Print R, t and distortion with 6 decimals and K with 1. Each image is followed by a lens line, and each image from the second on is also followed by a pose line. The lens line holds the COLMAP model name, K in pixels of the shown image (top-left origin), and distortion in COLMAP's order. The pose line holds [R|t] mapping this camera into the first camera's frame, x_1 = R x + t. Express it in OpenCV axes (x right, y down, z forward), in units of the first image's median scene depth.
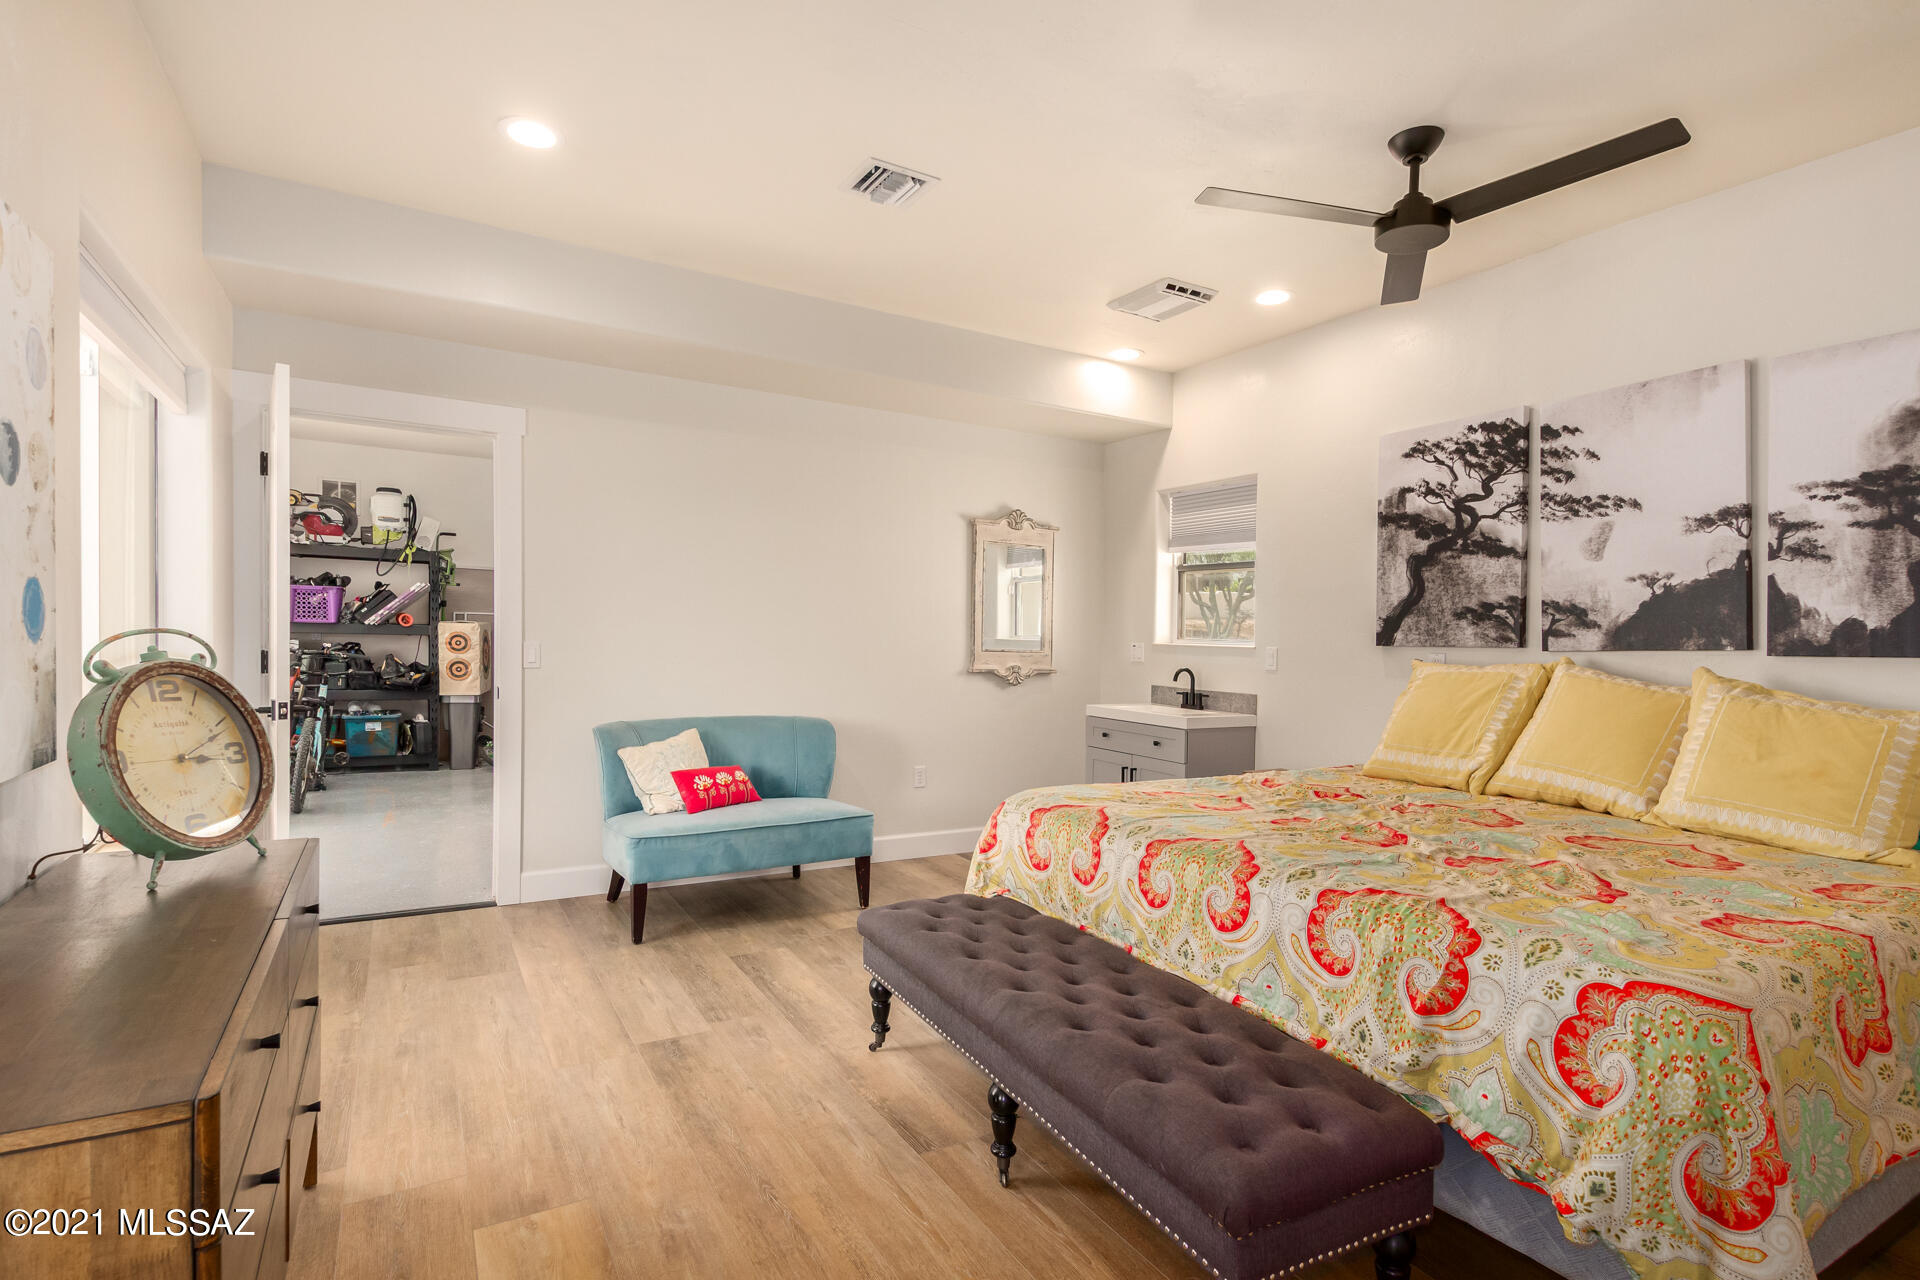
lens RADIAL K [[939.5, 0, 963.9], [0, 939.5, 653.5], [0, 0, 1]] dist [0.015353, 0.000181]
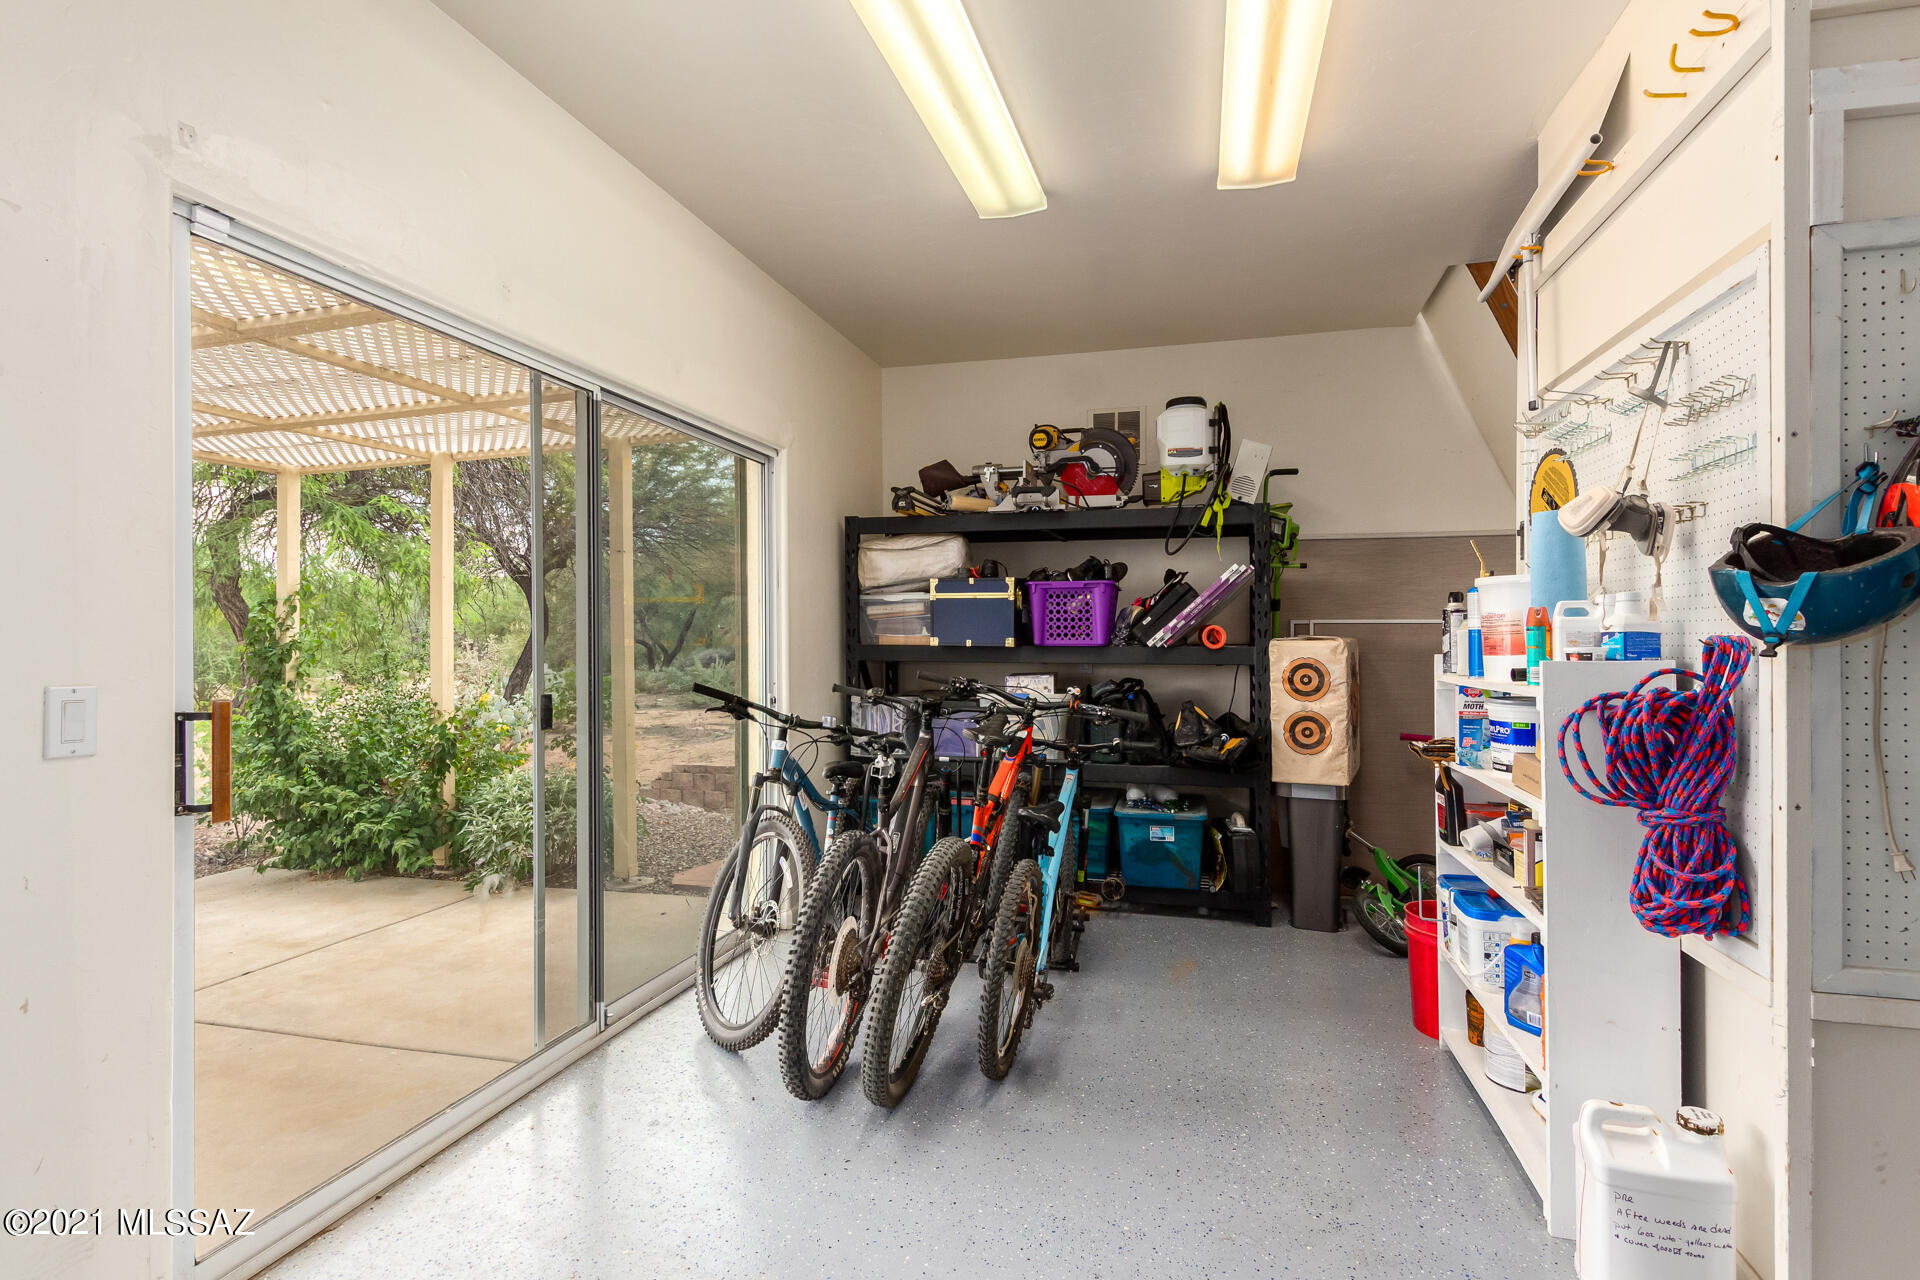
lens RADIAL K [[939.5, 0, 960.9], [0, 939.5, 649.1], [0, 0, 1]] dist [0.015353, 0.000181]
pose [[0.698871, -0.014157, -0.715107, -0.310255], [0.001349, 0.999828, -0.018475, -0.018880], [0.715246, 0.011947, 0.698770, 0.526153]]
